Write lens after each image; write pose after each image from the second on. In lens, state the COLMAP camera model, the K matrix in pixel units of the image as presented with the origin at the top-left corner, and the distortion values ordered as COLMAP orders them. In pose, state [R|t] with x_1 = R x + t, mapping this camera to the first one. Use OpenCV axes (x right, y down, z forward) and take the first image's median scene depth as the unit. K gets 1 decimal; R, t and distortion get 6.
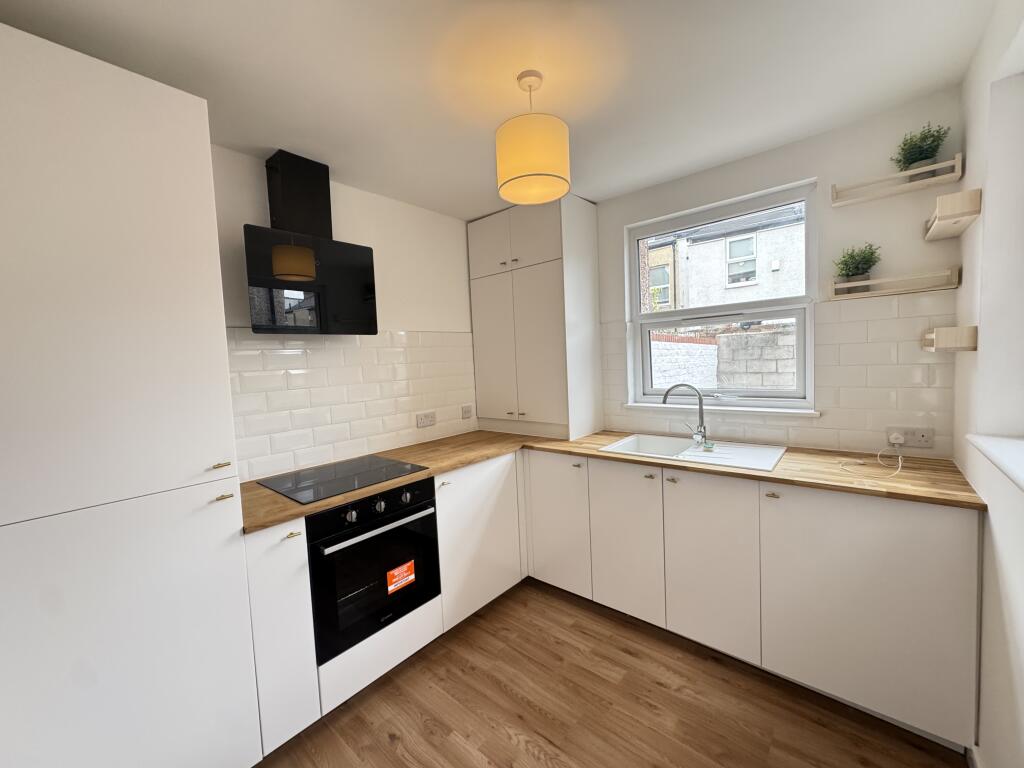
lens RADIAL K [[411.6, 0, 512.0], [0, 411.6, 384.0], [0, 0, 1]] dist [0.001436, 0.000227]
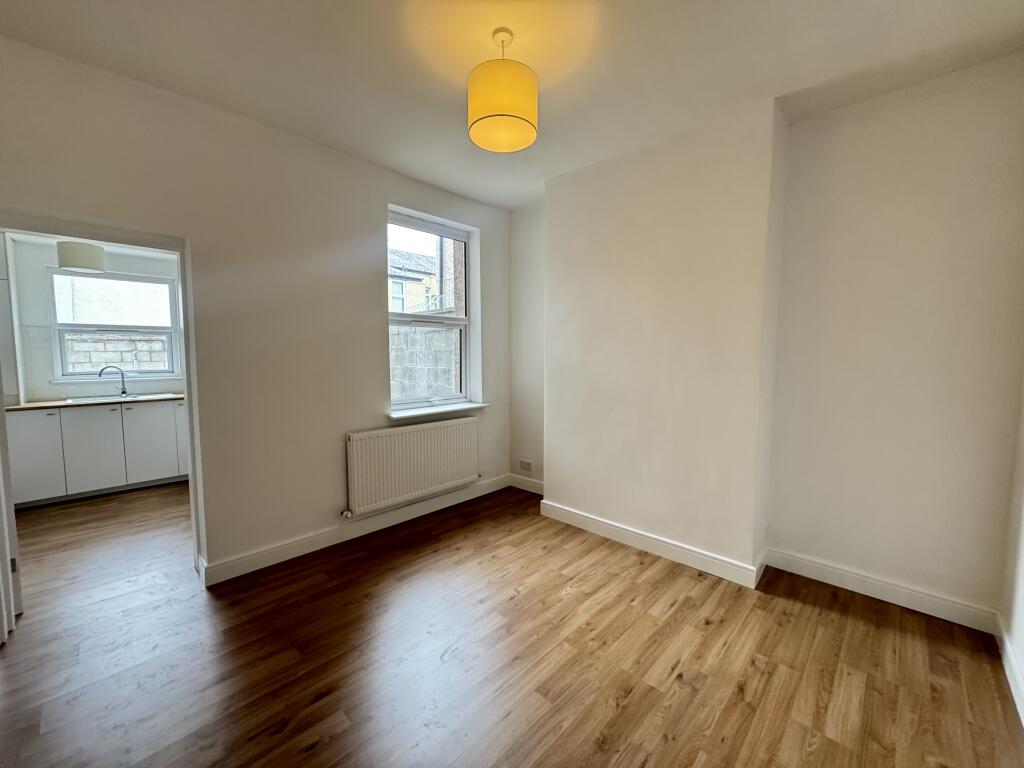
lens RADIAL K [[411.6, 0, 512.0], [0, 411.6, 384.0], [0, 0, 1]] dist [0.001436, 0.000227]
pose [[0.048127, -0.016724, 0.998701, -1.361649], [0.044845, 0.998888, 0.014566, 0.131031], [-0.997834, 0.044086, 0.048823, -0.902317]]
